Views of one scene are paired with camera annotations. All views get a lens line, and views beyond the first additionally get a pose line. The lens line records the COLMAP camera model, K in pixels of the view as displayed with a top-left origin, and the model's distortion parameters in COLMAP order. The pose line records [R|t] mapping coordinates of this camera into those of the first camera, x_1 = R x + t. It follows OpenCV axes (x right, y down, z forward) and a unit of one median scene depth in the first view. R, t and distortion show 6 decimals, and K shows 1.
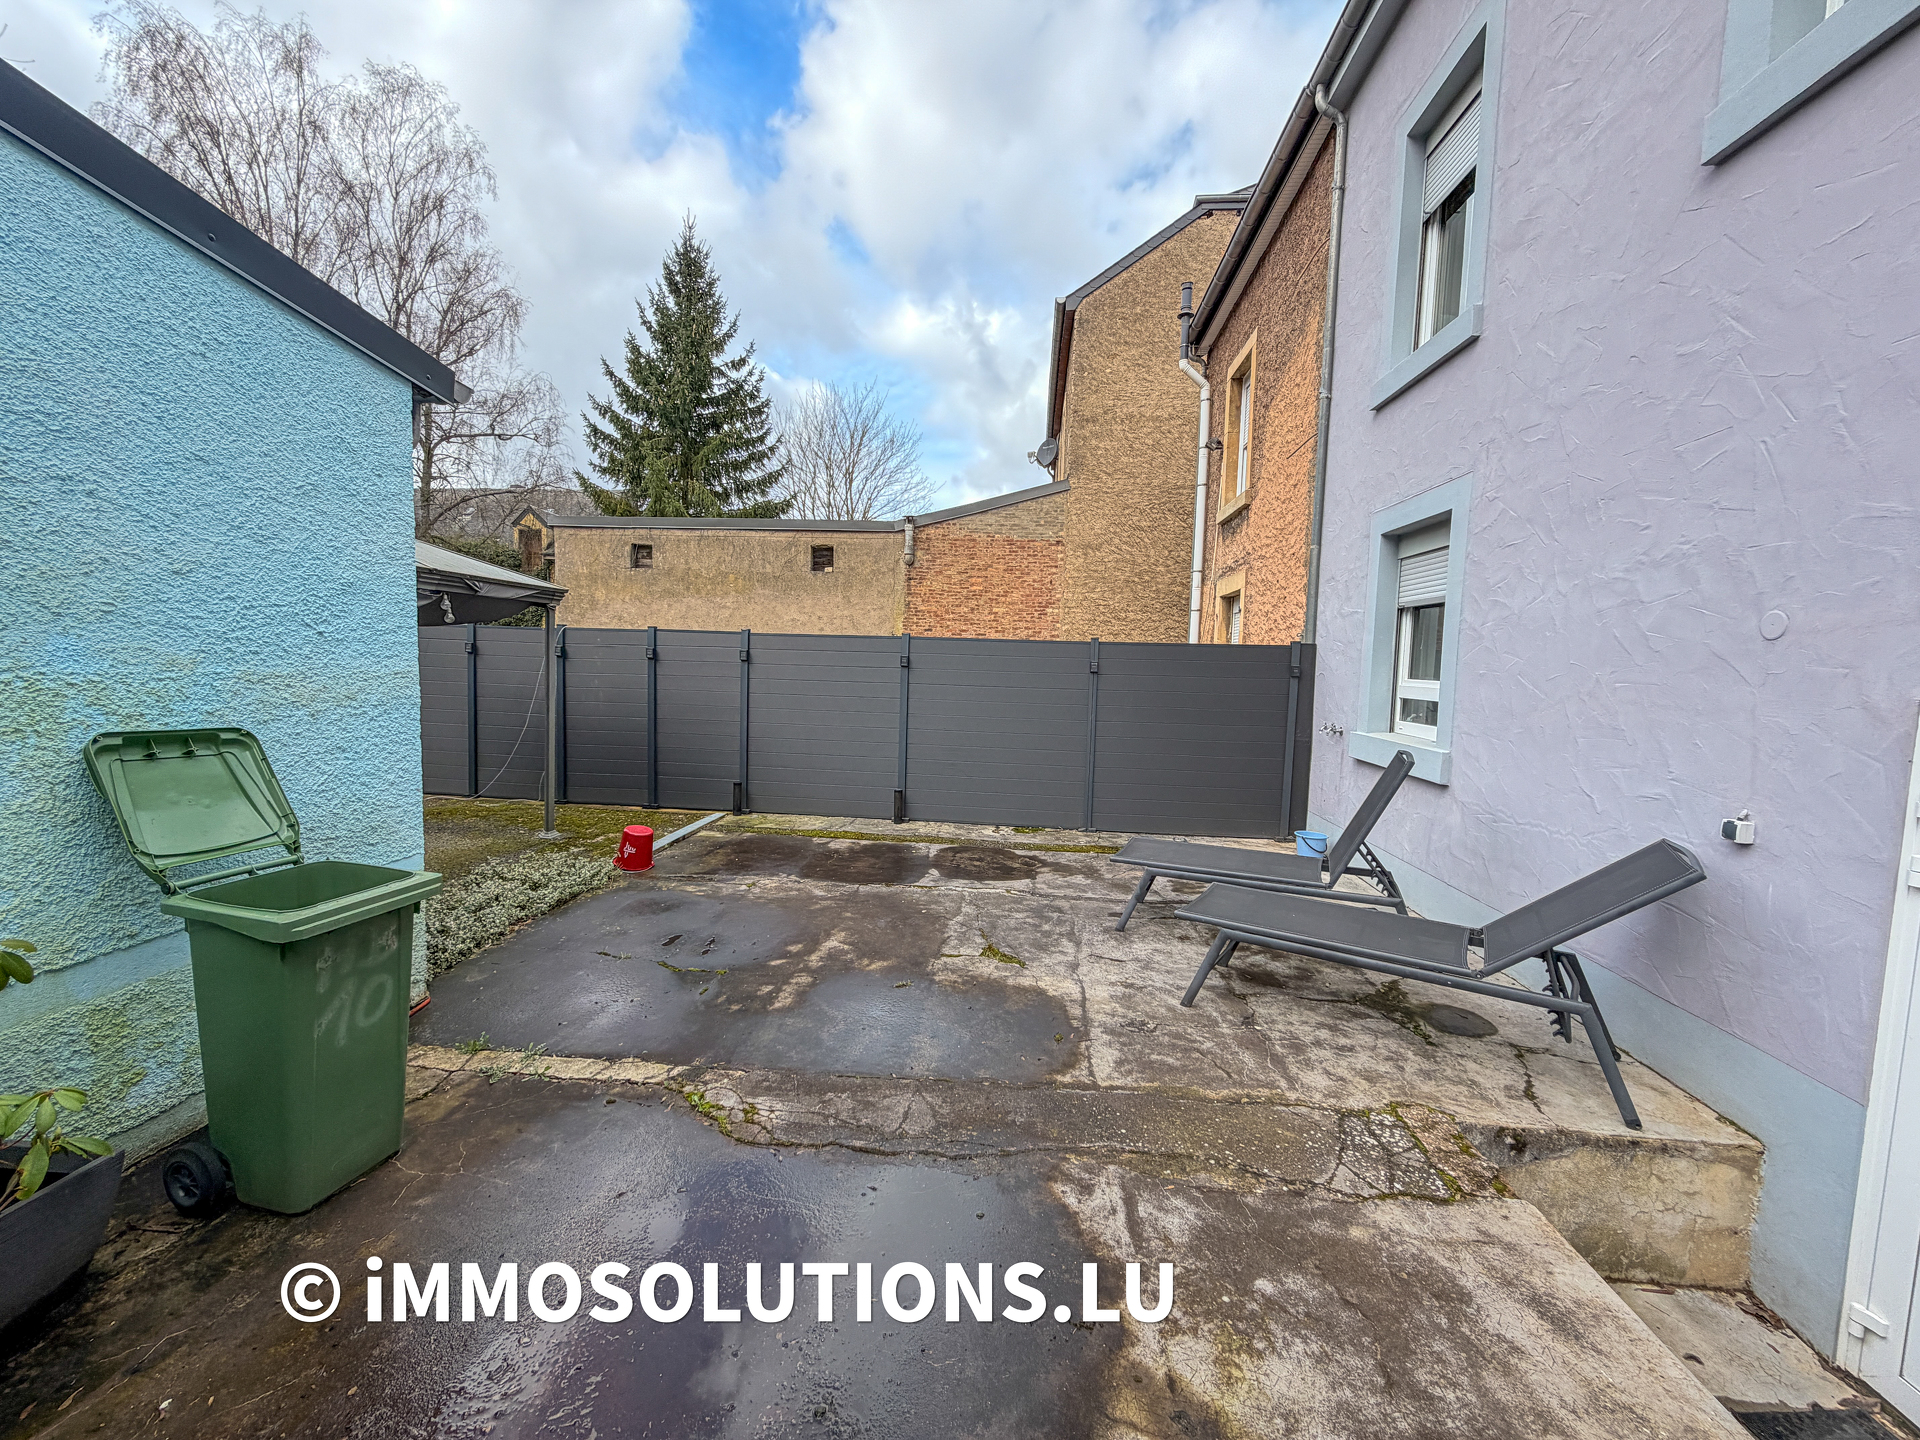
lens RADIAL K [[763.4, 0, 956.3], [0, 763.4, 717.8], [0, 0, 1]] dist [0.000414, 0.000102]
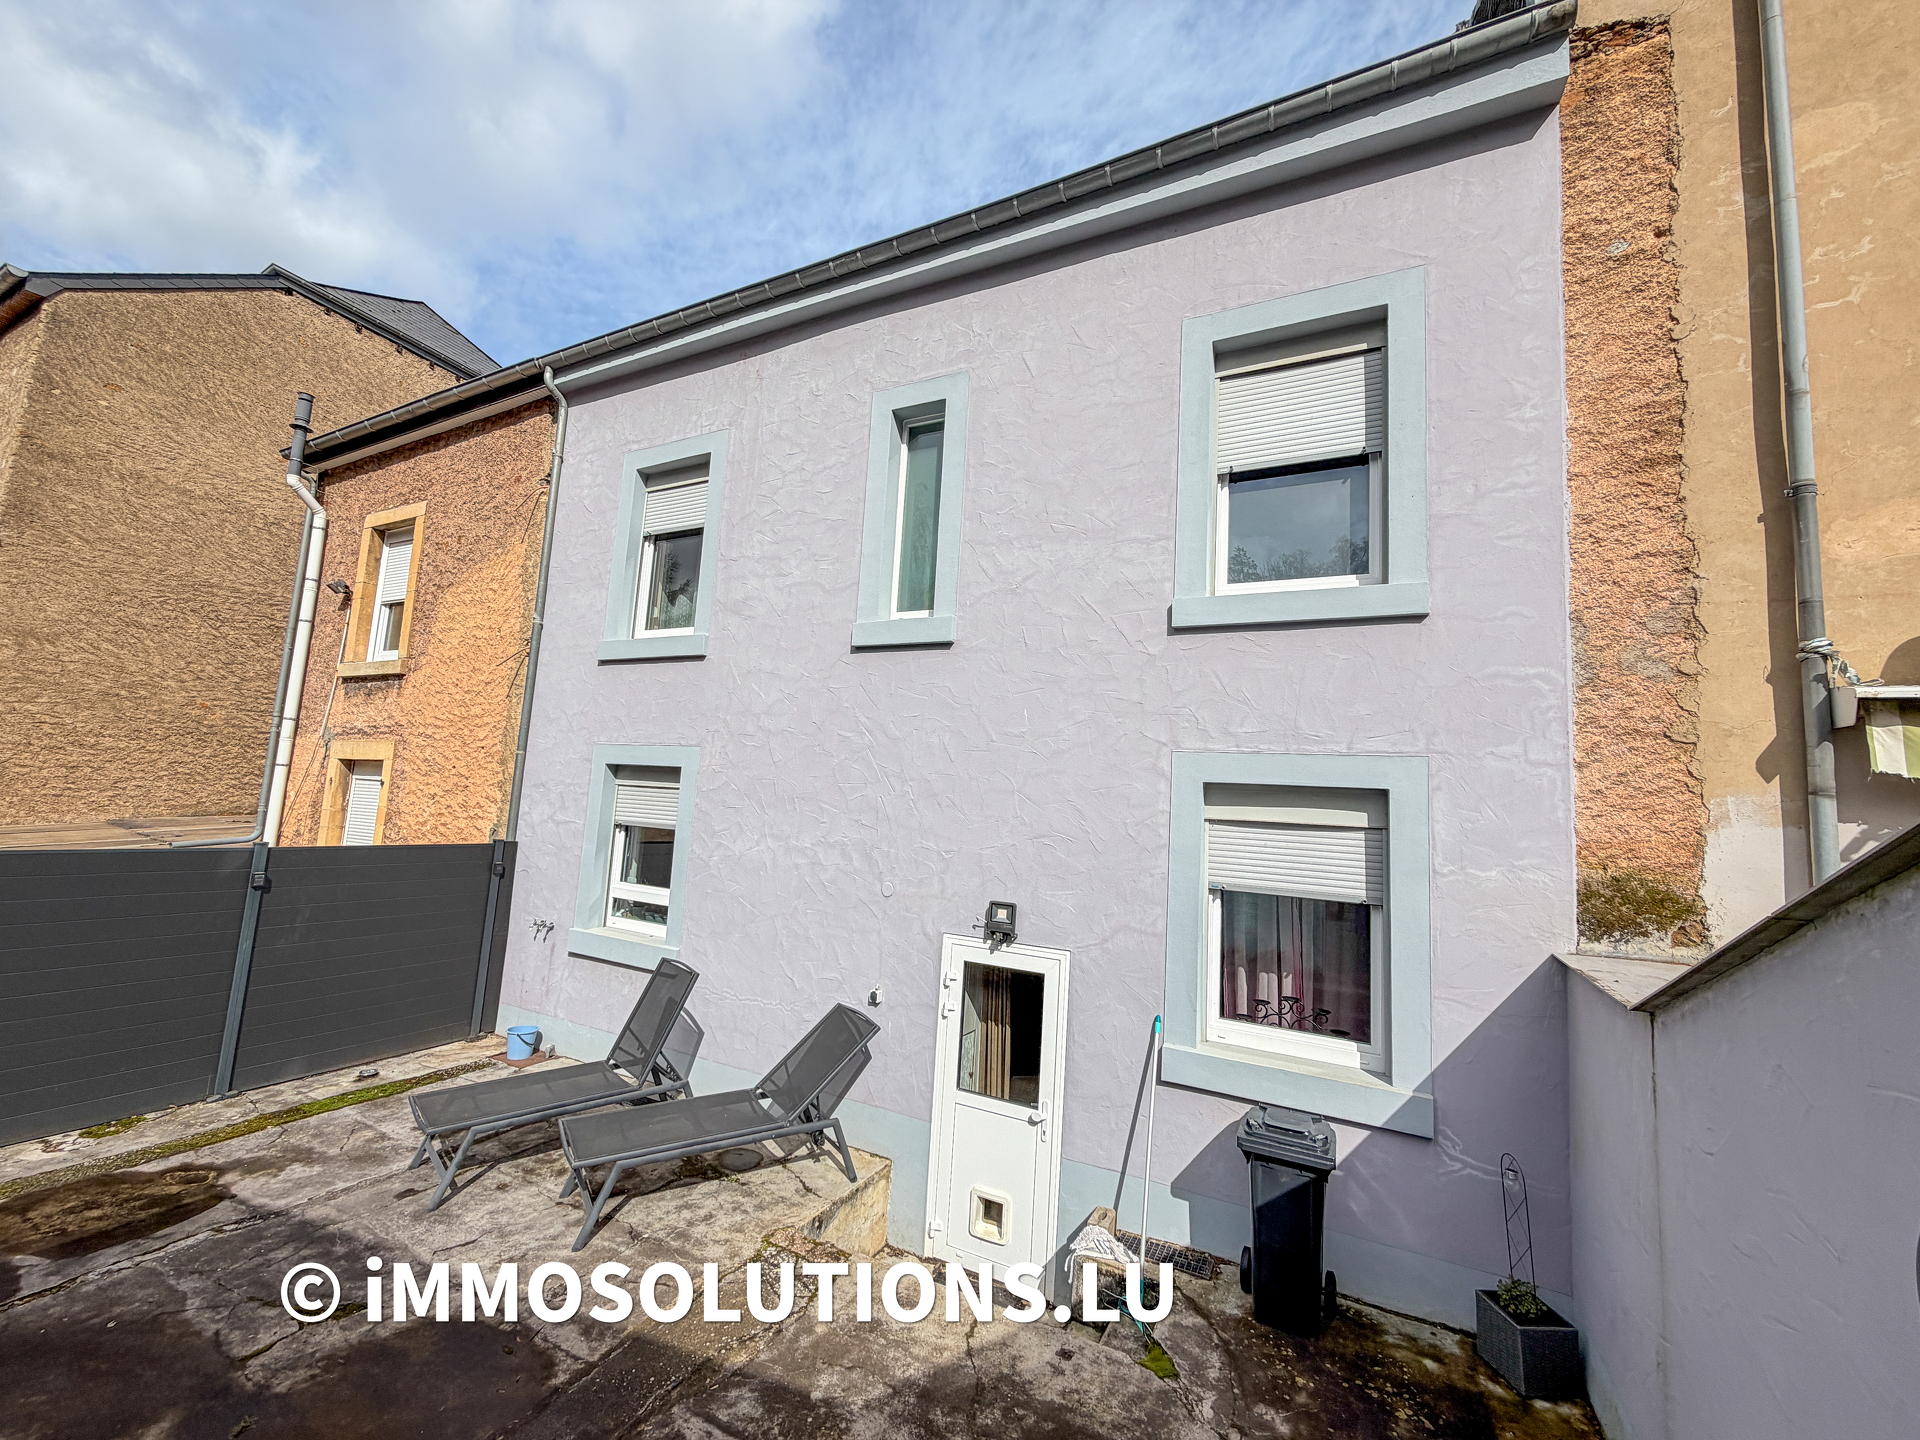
lens RADIAL K [[763.4, 0, 948.6], [0, 763.4, 716.2], [0, 0, 1]] dist [0.000414, 0.000102]
pose [[0.376066, 0.103778, 0.920763, -0.664958], [0.021480, 0.992465, -0.120632, -0.274456], [-0.926344, 0.065143, 0.371004, 0.044858]]
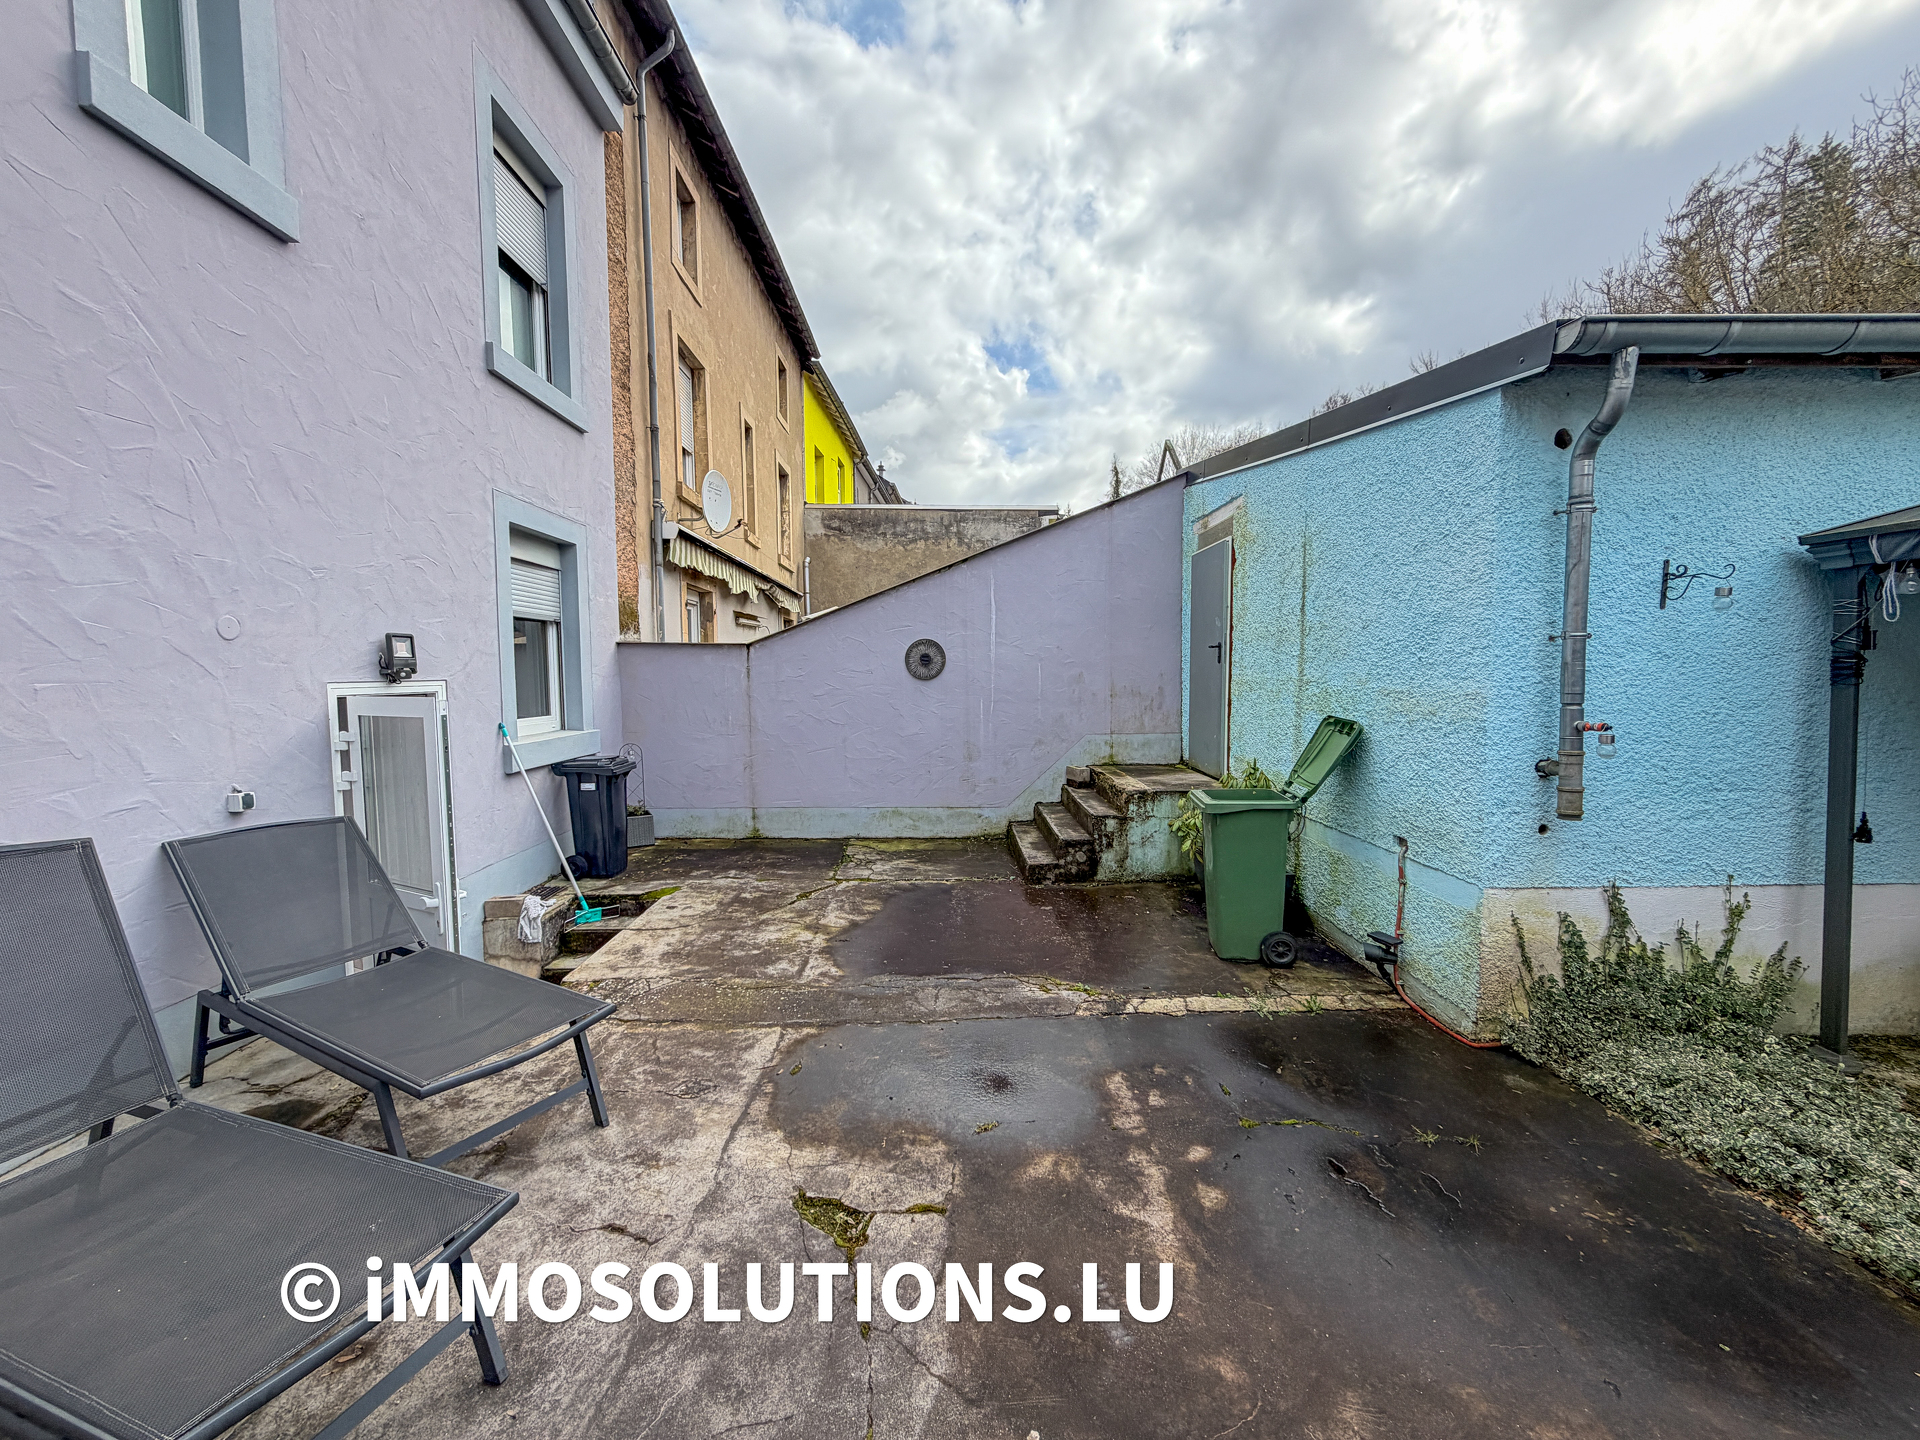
lens RADIAL K [[763.4, 0, 959.4], [0, 763.4, 722.6], [0, 0, 1]] dist [0.000414, 0.000102]
pose [[-0.993728, -0.012335, -0.111140, 0.045211], [-0.027993, 0.989692, 0.140449, -0.143874], [0.108262, 0.142679, -0.983830, 1.917477]]
